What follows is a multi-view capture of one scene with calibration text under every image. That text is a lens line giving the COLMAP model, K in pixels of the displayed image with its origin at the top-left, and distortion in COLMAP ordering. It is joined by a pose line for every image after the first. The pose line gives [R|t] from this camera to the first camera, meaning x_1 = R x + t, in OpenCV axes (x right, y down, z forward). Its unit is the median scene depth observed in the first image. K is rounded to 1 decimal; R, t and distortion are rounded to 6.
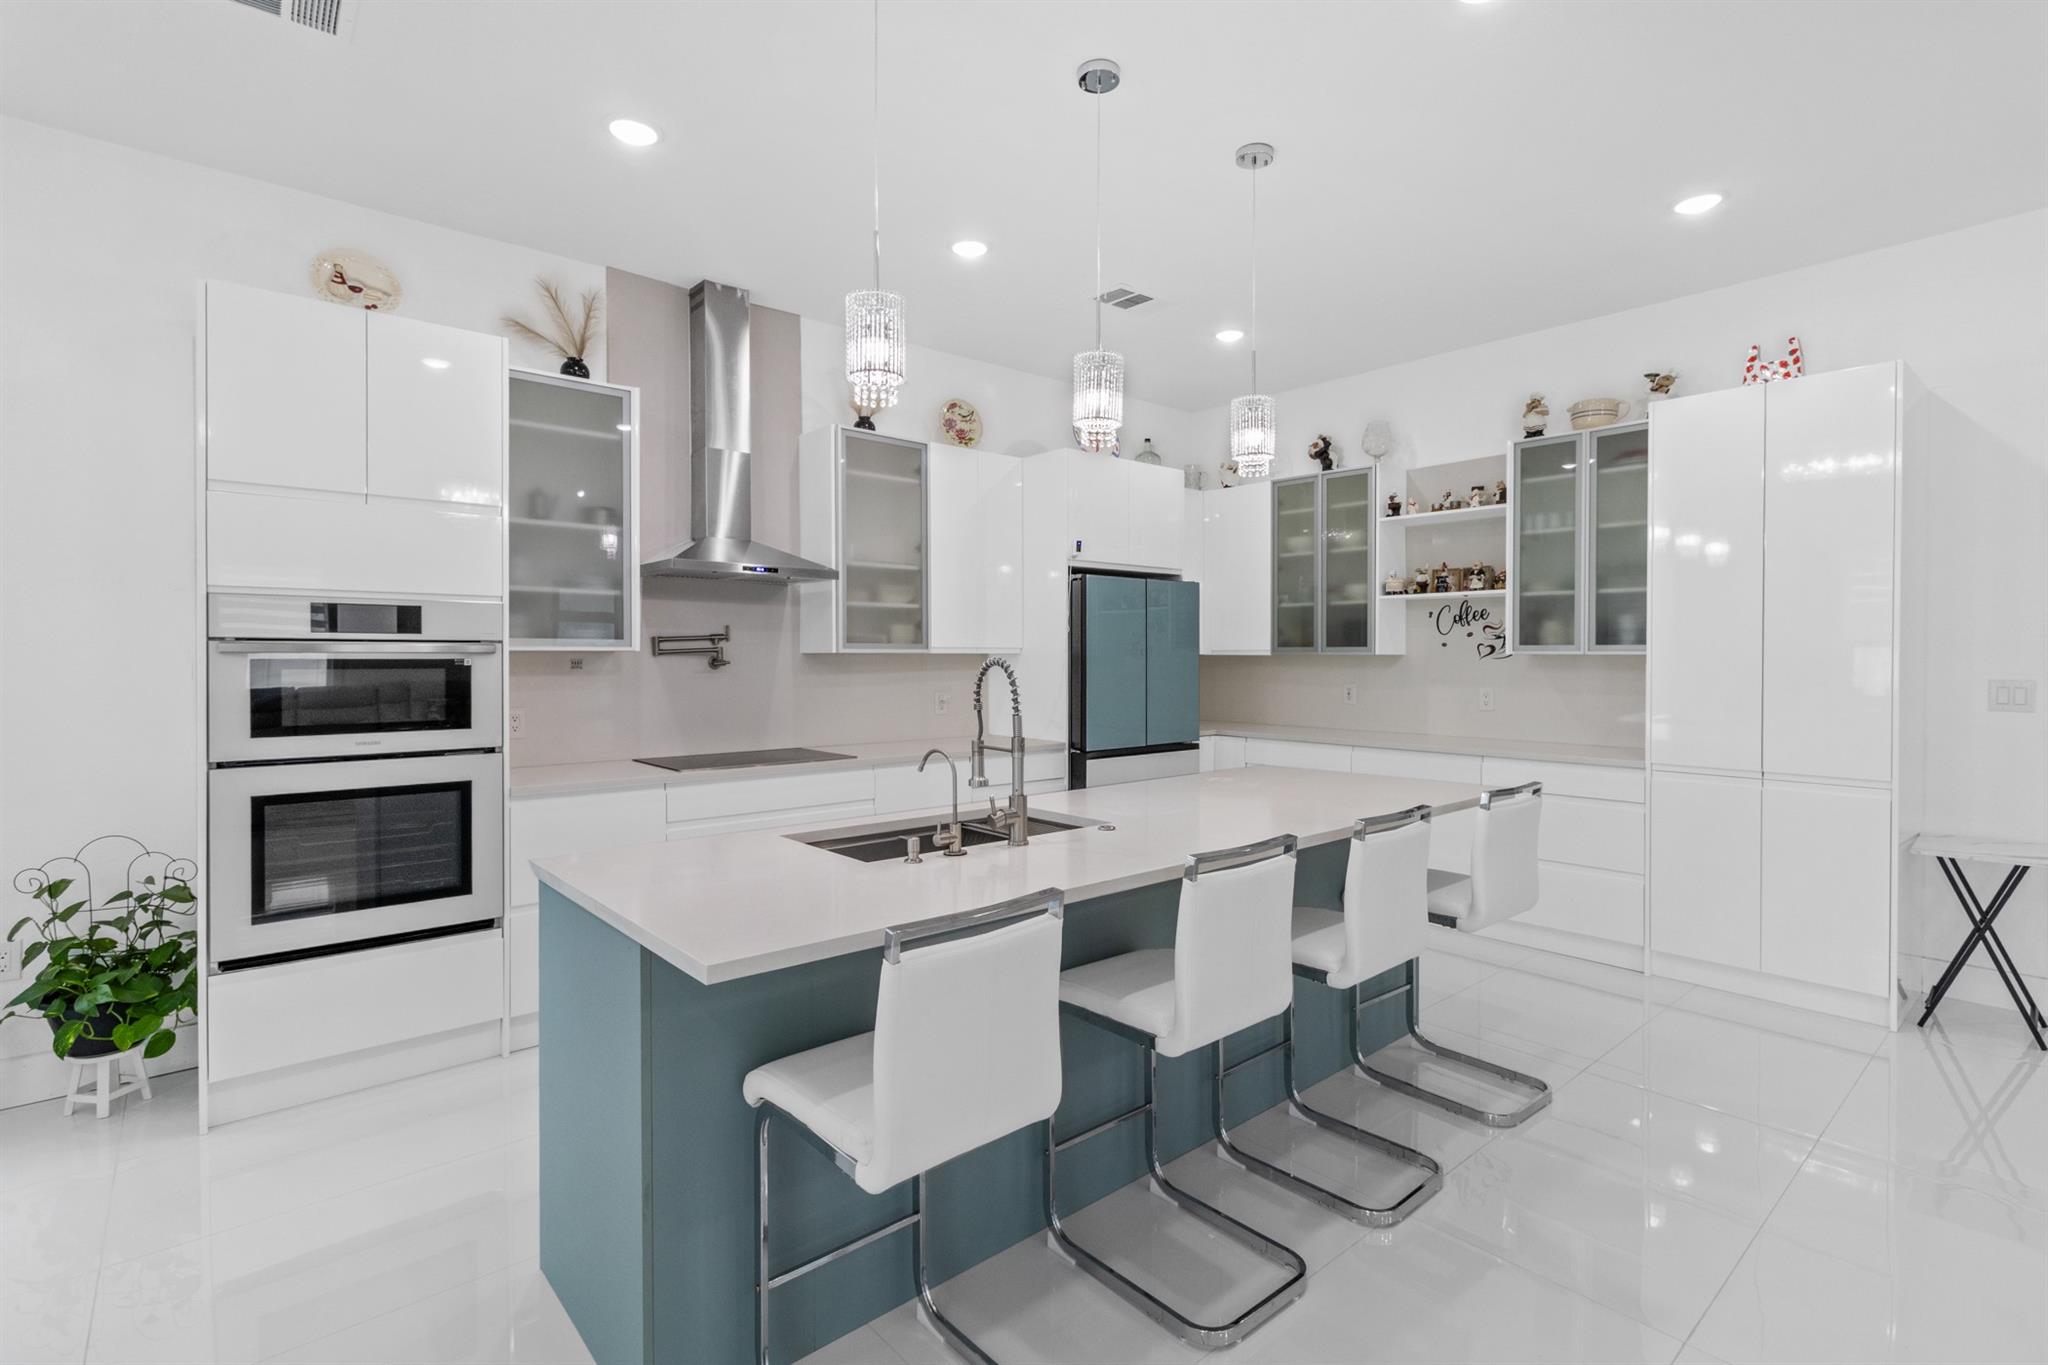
lens RADIAL K [[958.1, 0, 1024.5], [0, 958.1, 665.3], [0, 0, 1]] dist [0.006254, 0.000426]
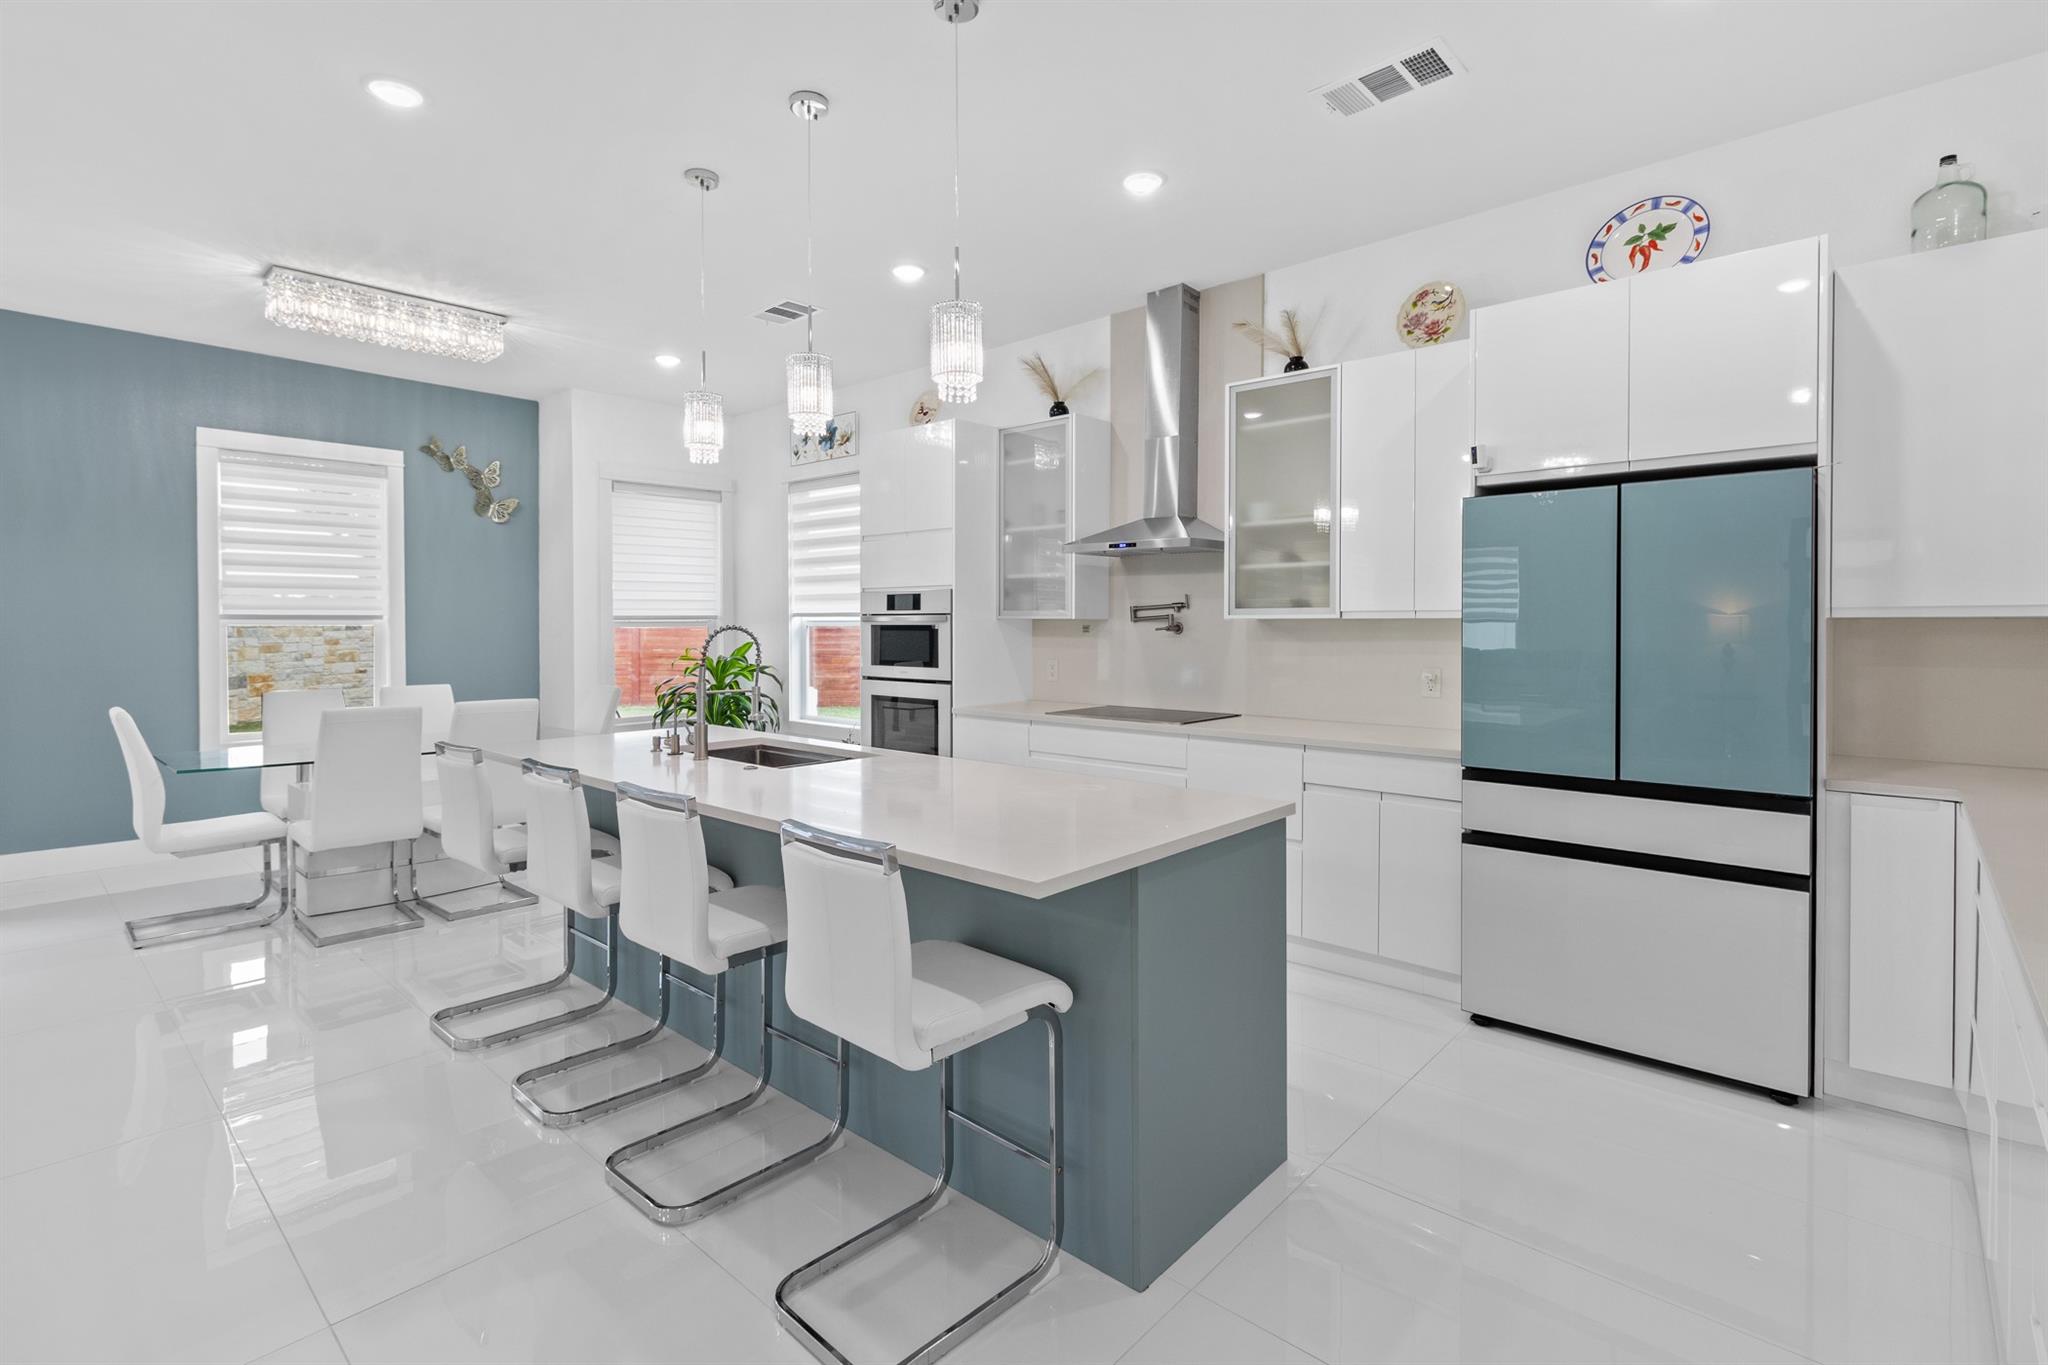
lens RADIAL K [[958.1, 0, 1023.0], [0, 958.1, 633.3], [0, 0, 1]] dist [0.006254, 0.000426]
pose [[0.116568, 0.013024, -0.993097, 0.788907], [-0.005722, 0.999906, 0.012442, -0.010185], [0.993166, 0.004232, 0.116632, 0.717097]]
